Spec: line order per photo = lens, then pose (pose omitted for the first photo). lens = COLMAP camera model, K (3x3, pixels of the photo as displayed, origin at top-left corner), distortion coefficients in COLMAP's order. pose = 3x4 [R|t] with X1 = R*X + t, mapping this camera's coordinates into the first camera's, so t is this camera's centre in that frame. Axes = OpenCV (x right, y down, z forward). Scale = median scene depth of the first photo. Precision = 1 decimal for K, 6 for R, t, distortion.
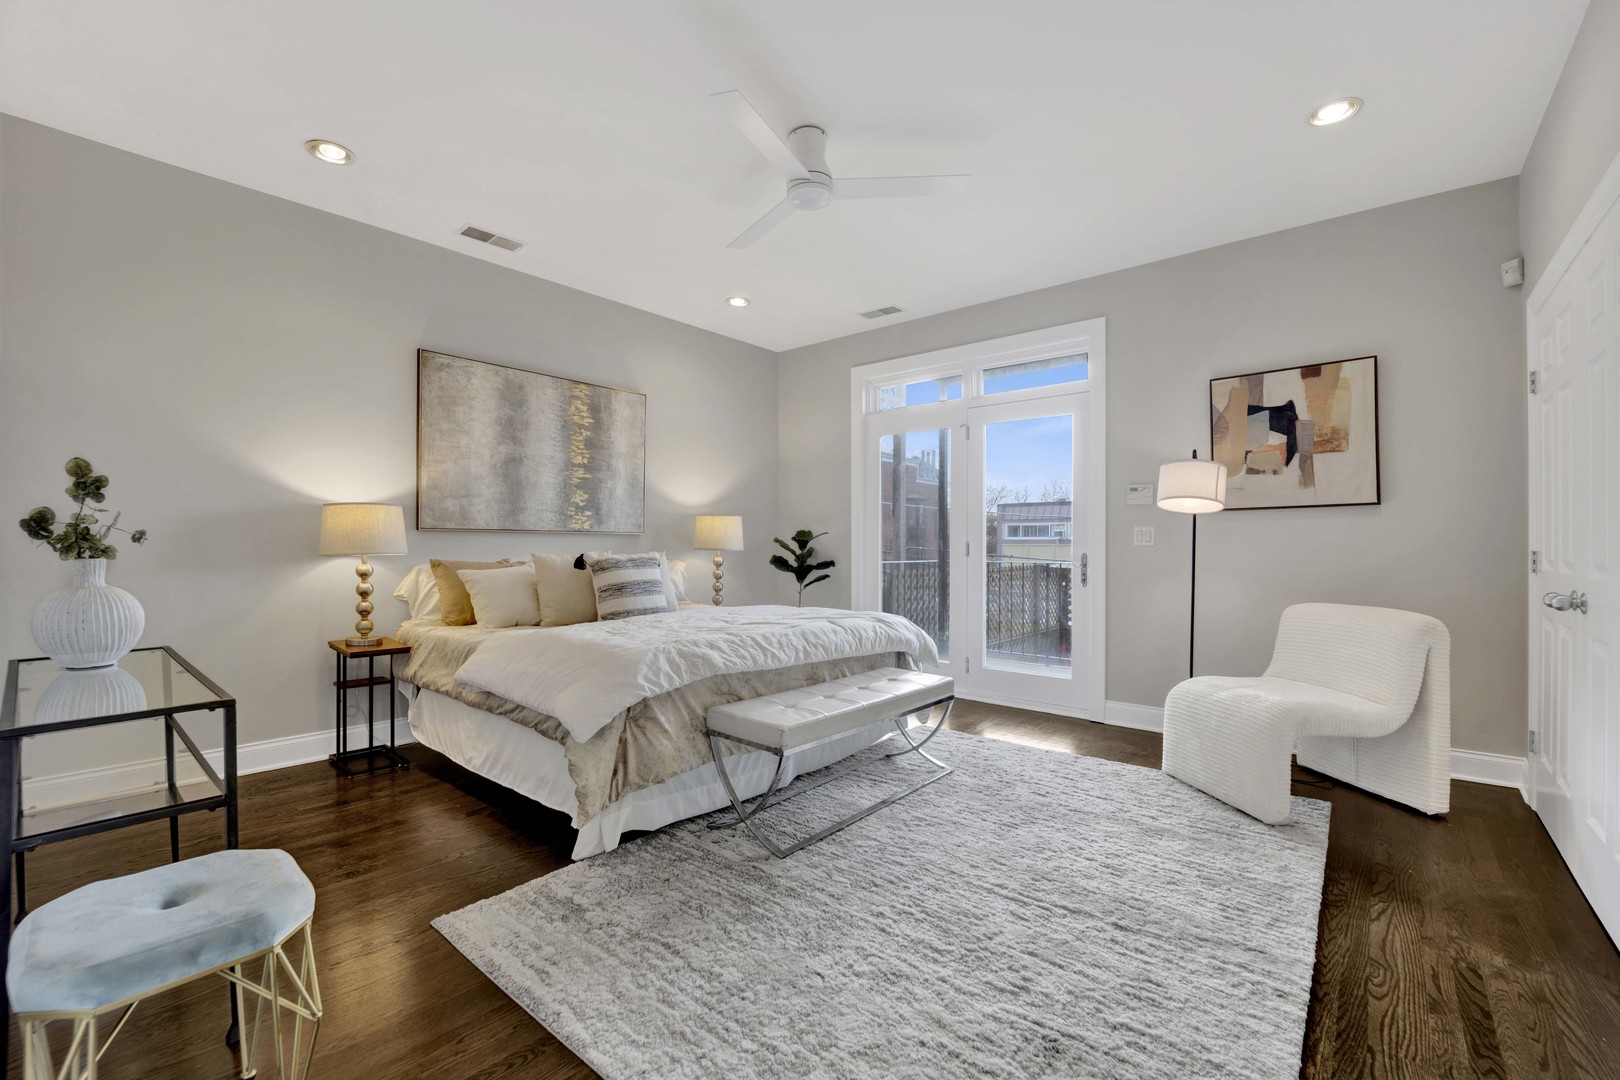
lens RADIAL K [[668.5, 0, 806.4], [0, 668.5, 546.2], [0, 0, 1]] dist [-0.019318, -0.000764]
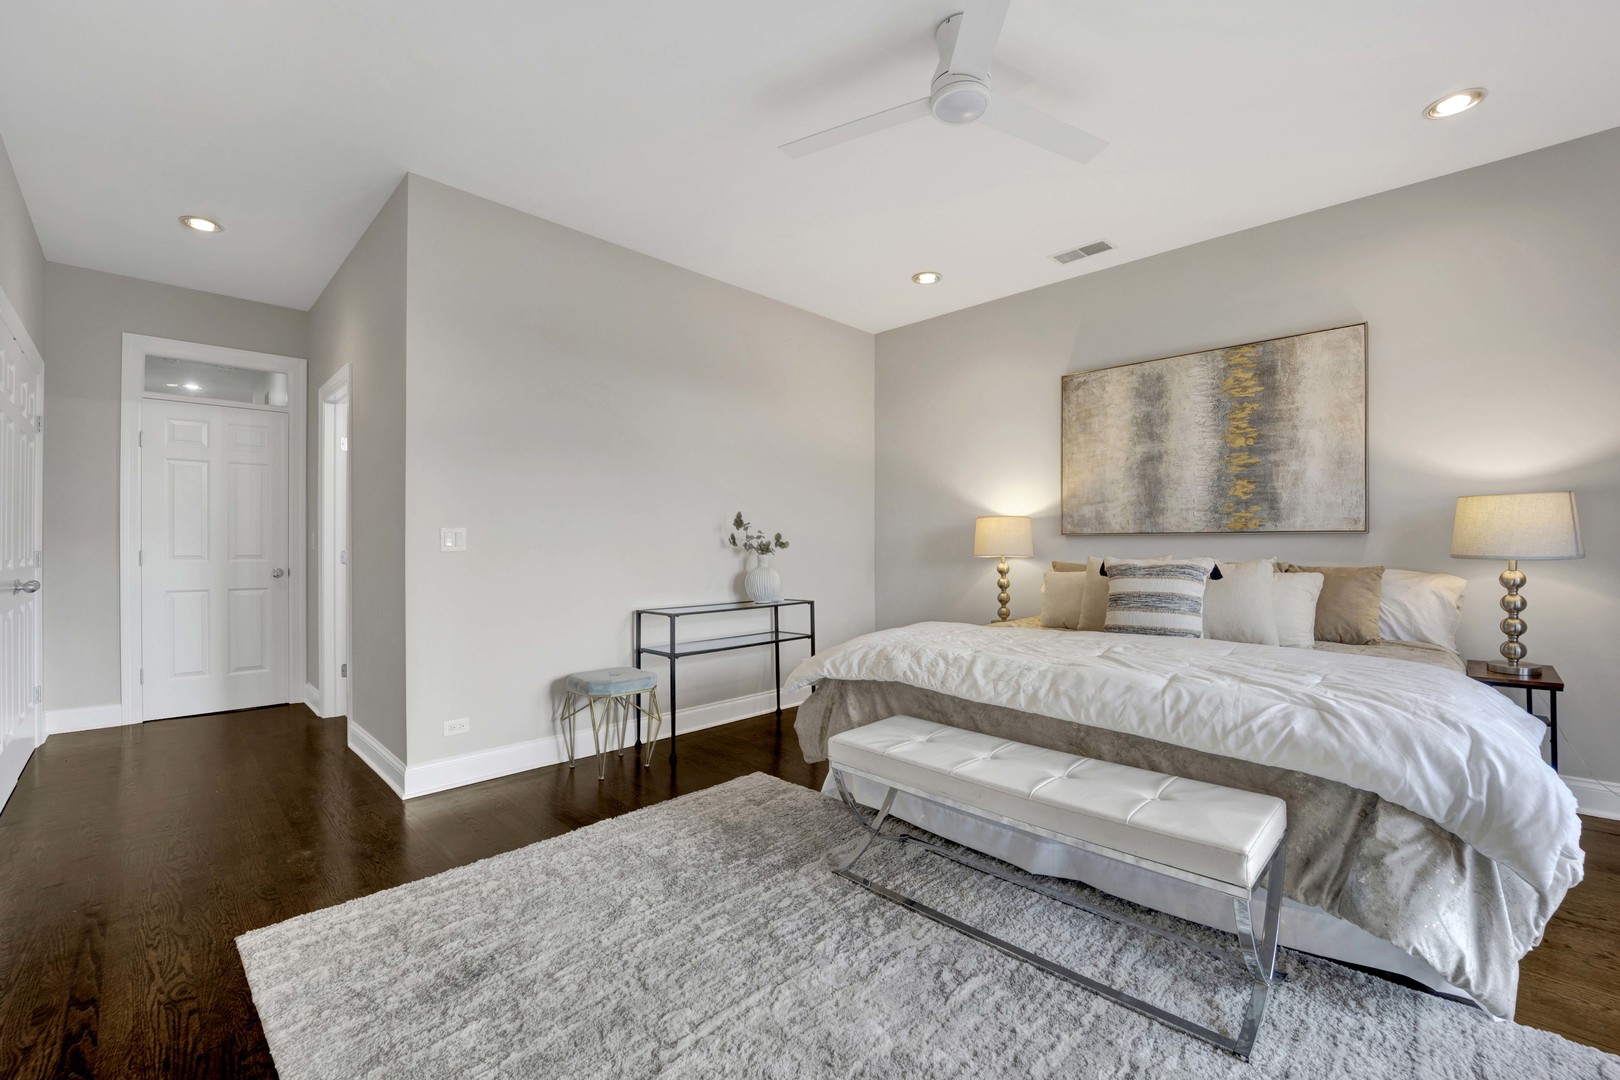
lens RADIAL K [[668.5, 0, 805.5], [0, 668.5, 541.6], [0, 0, 1]] dist [-0.019318, -0.000764]
pose [[-0.060556, -0.011093, -0.998103, 0.536725], [-0.001149, 0.999938, -0.011044, -0.001075], [0.998164, 0.000478, -0.060565, 0.582591]]
